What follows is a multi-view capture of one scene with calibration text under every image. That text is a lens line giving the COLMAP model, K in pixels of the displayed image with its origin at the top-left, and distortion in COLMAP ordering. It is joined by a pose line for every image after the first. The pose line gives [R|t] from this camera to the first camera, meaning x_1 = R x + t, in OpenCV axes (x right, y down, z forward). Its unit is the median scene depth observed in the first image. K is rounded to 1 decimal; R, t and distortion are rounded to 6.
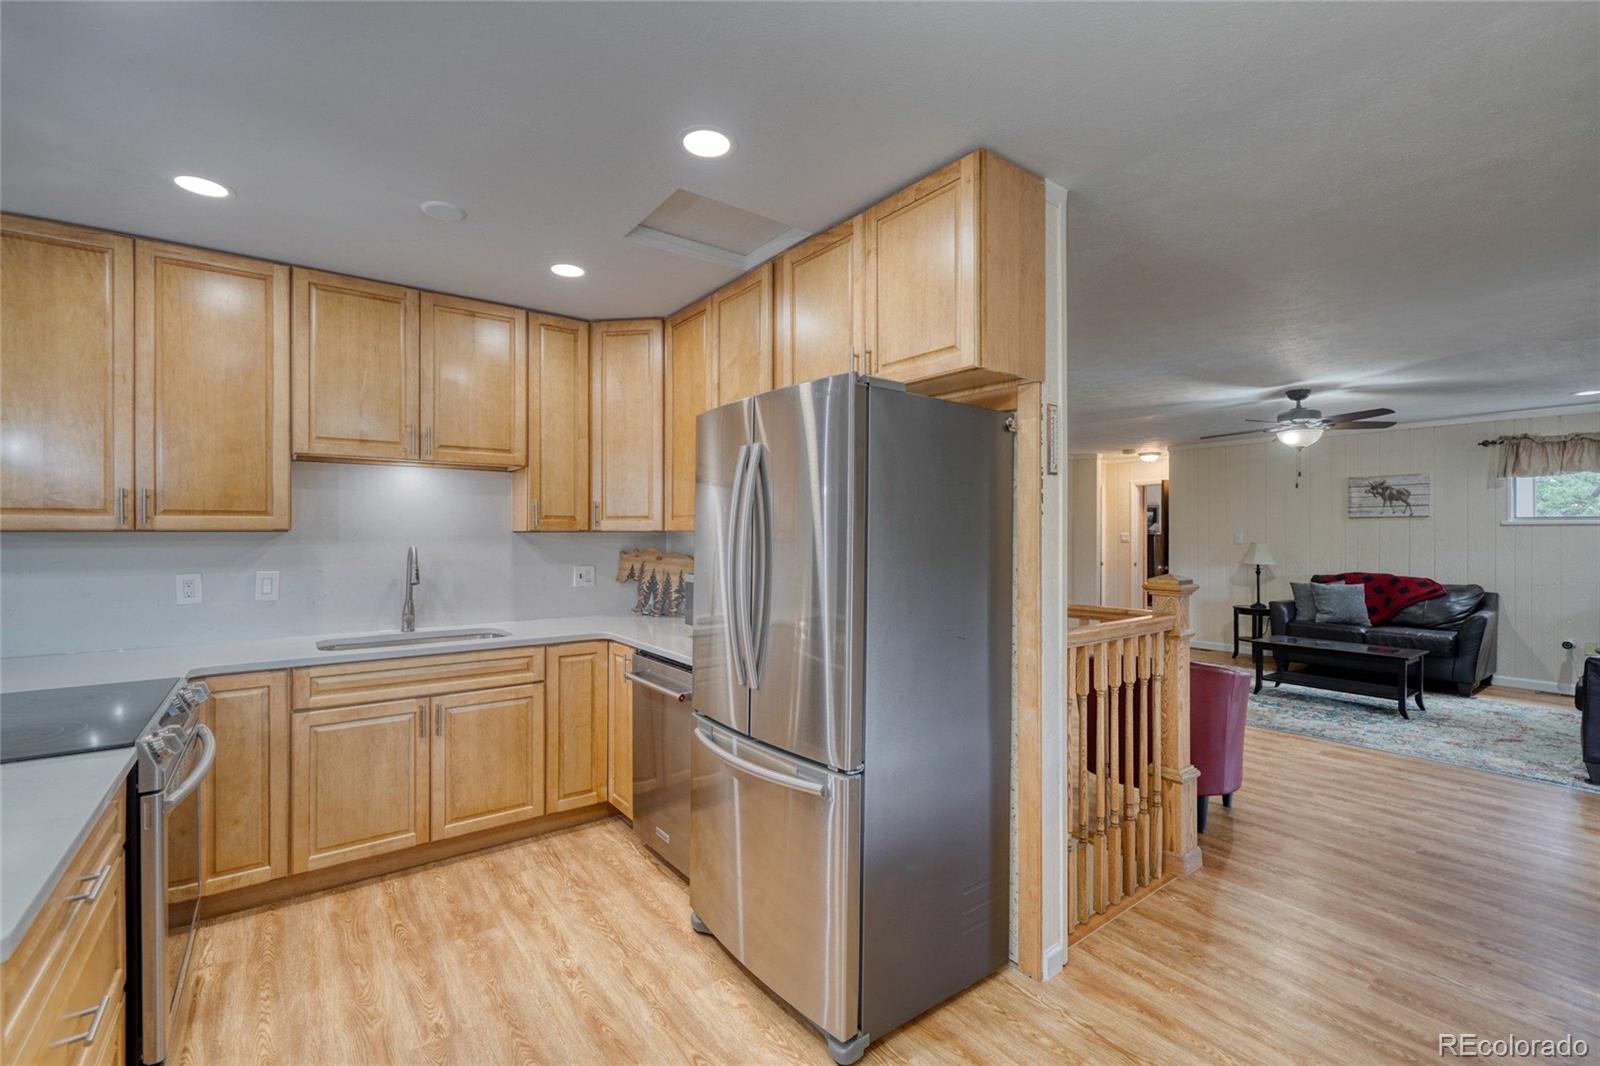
lens RADIAL K [[698.9, 0, 807.0], [0, 698.9, 531.5], [0, 0, 1]] dist [-0.003316, 0.000304]
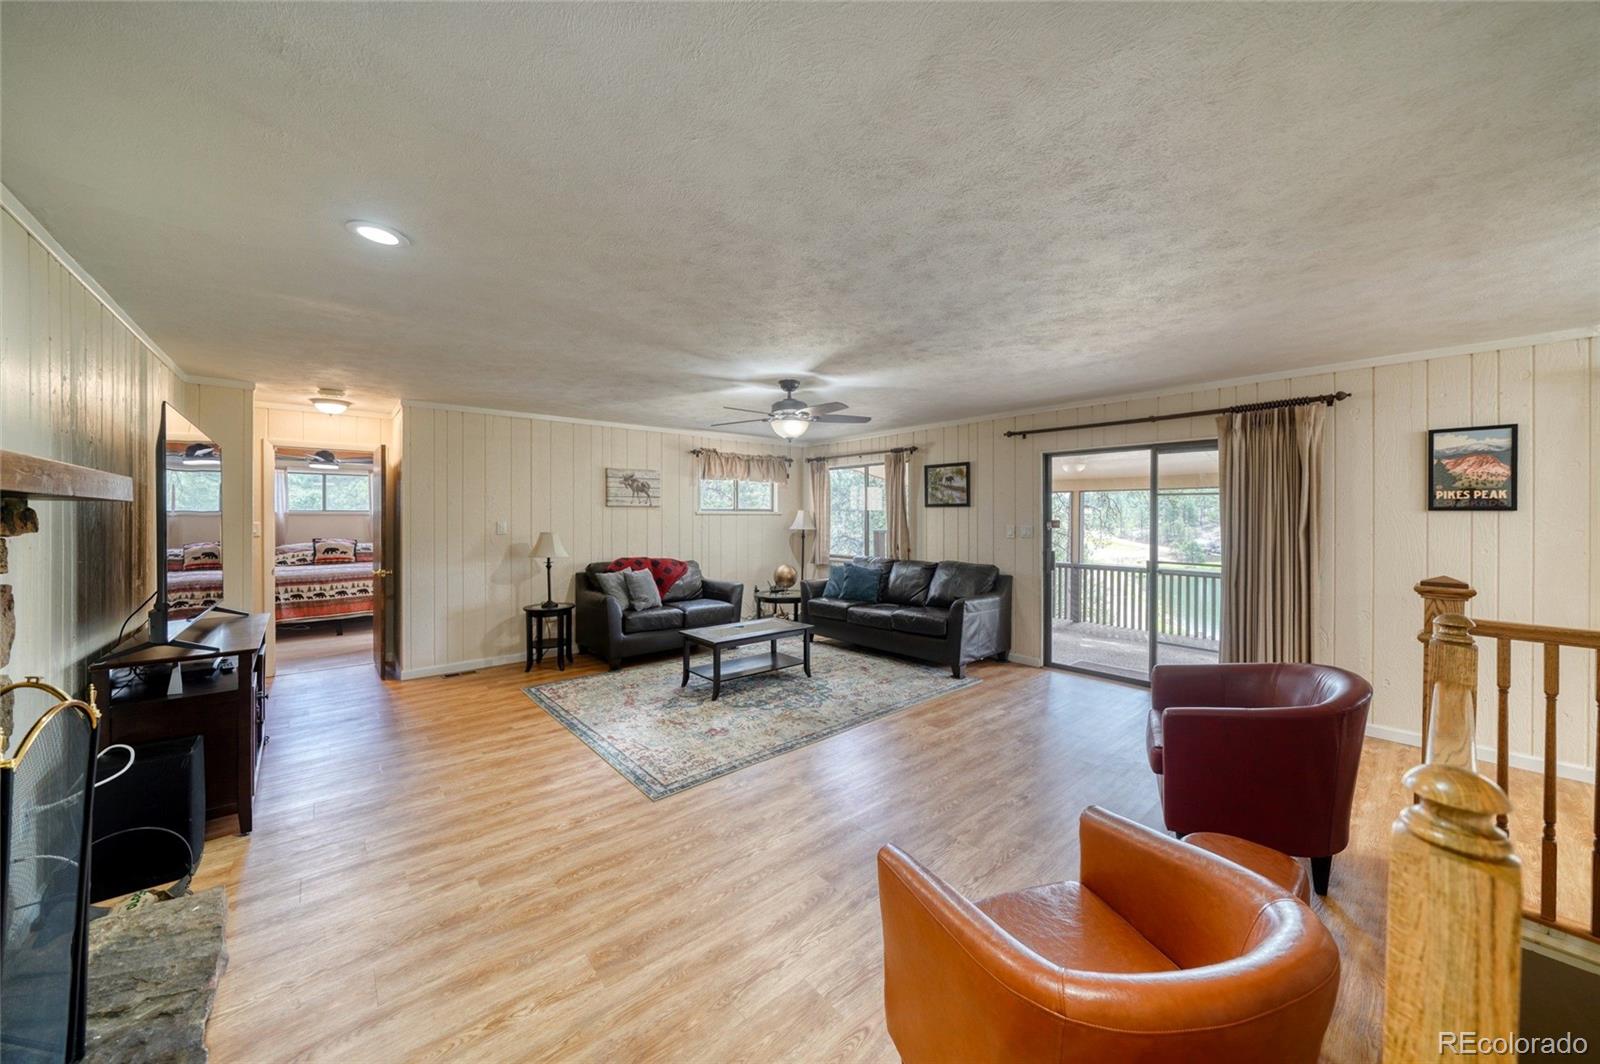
lens RADIAL K [[556.8, 0, 791.9], [0, 556.8, 516.5], [0, 0, 1]] dist [-0.005731, -0.000025]
pose [[-0.050849, -0.006022, 0.998688, -0.079470], [-0.003985, 0.999975, 0.005826, -0.011388], [-0.998698, -0.003684, -0.050872, 0.834640]]
